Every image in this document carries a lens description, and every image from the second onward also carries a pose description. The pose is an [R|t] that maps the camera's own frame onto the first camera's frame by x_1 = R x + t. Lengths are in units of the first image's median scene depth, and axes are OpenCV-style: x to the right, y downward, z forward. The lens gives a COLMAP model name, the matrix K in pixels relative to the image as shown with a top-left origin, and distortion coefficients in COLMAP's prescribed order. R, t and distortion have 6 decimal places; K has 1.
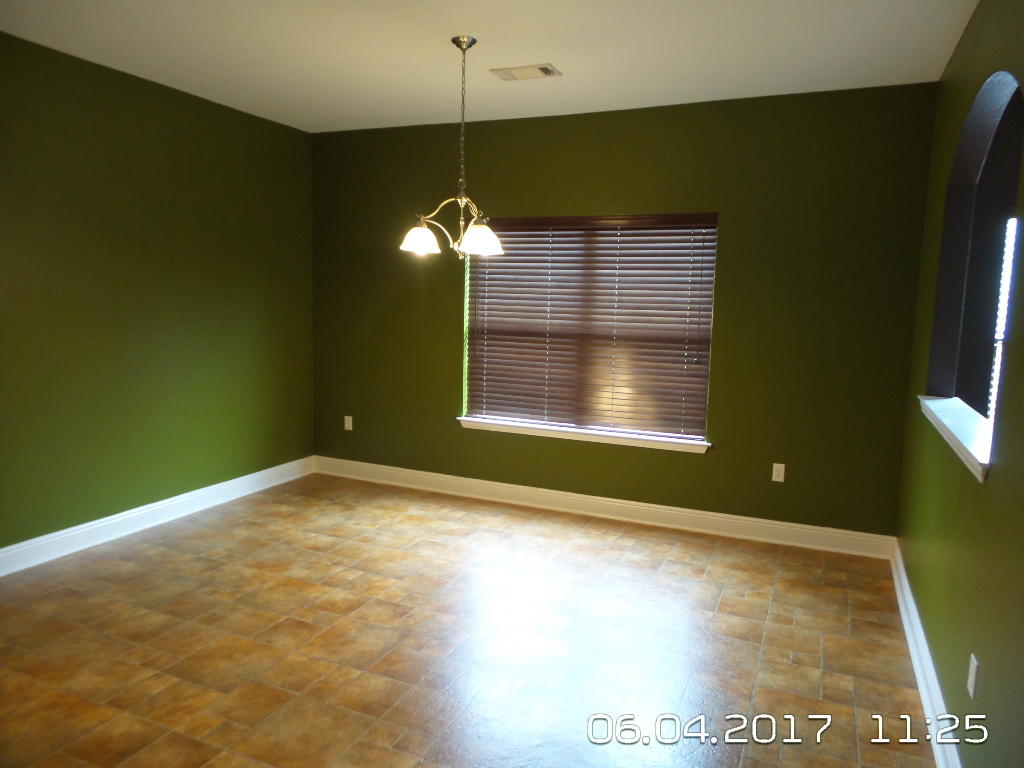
lens RADIAL K [[711.0, 0, 510.6], [0, 711.0, 391.1], [0, 0, 1]] dist [0.009711, 0.007041]
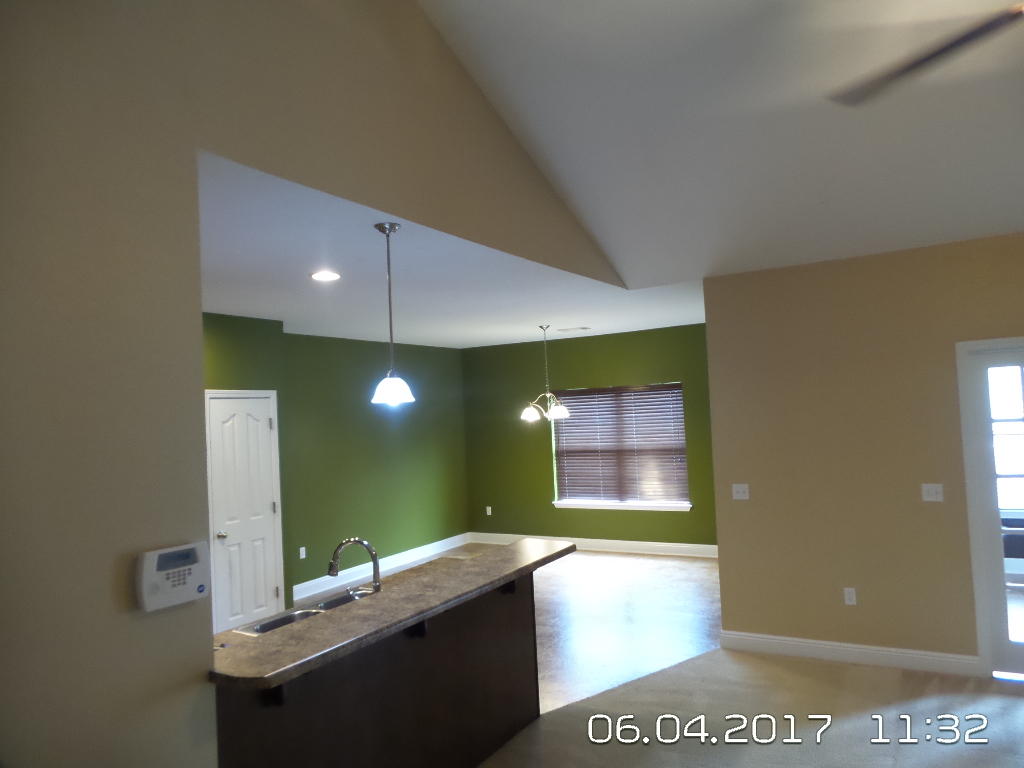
lens RADIAL K [[711.0, 0, 514.5], [0, 711.0, 393.3], [0, 0, 1]] dist [0.009711, 0.007041]
pose [[0.990641, -0.077046, -0.112668, 0.054064], [0.058175, 0.985056, -0.162110, 0.055218], [0.123475, 0.154038, 0.980319, -0.823783]]
